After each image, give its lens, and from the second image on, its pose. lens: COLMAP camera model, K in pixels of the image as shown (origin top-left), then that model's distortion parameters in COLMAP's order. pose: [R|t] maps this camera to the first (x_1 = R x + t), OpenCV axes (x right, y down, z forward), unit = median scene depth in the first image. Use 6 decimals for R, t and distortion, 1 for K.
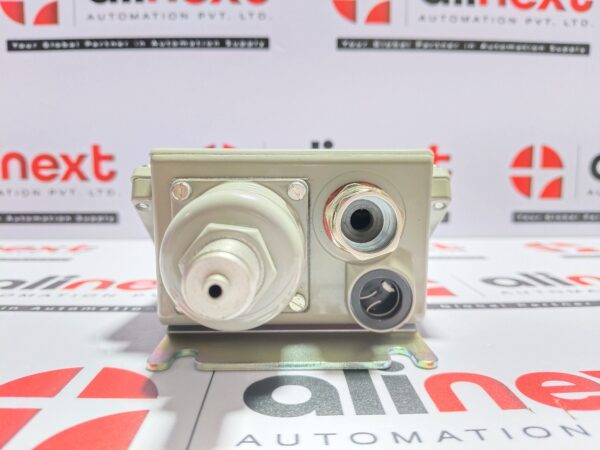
lens RADIAL K [[476.8, 0, 300.0], [0, 476.8, 225.0], [0, 0, 1]] dist [-0.059939, -0.002473]
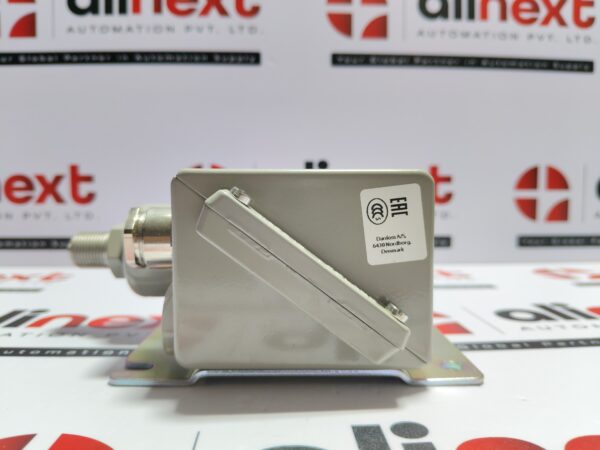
lens RADIAL K [[480.1, 0, 300.0], [0, 480.1, 225.0], [0, 0, 1]] dist [-0.065808, 0.000968]
pose [[0.999739, -0.001501, 0.022808, -0.007985], [0.002522, 0.998992, -0.044825, -0.008583], [-0.022718, 0.044871, 0.998734, 0.062698]]
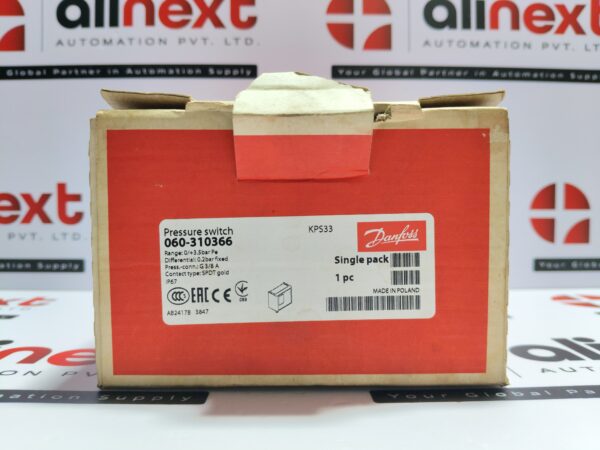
lens RADIAL K [[475.0, 0, 300.0], [0, 475.0, 225.0], [0, 0, 1]] dist [-0.051235, -0.005759]
pose [[0.999977, 0.000435, -0.006815, 0.023564], [-0.001012, 0.996389, -0.084899, -0.017219], [0.006753, 0.084904, 0.996366, 0.131600]]
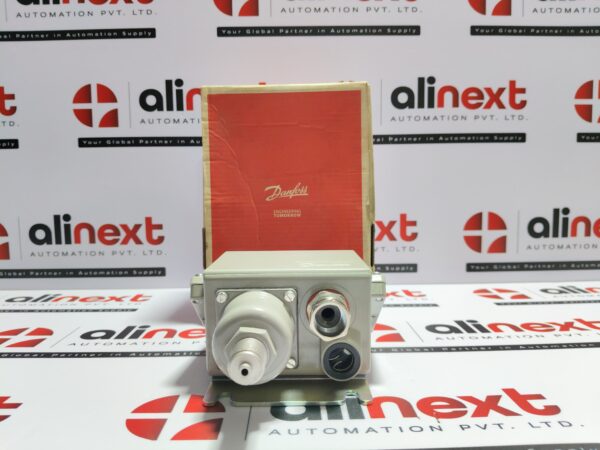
lens RADIAL K [[458.6, 0, 300.0], [0, 458.6, 225.0], [0, 0, 1]] dist [-0.001356, -0.002558]
pose [[0.999847, -0.011379, -0.013319, 0.011050], [0.011012, 0.999567, -0.027290, -0.110914], [0.013624, 0.027139, 0.999539, -0.289549]]
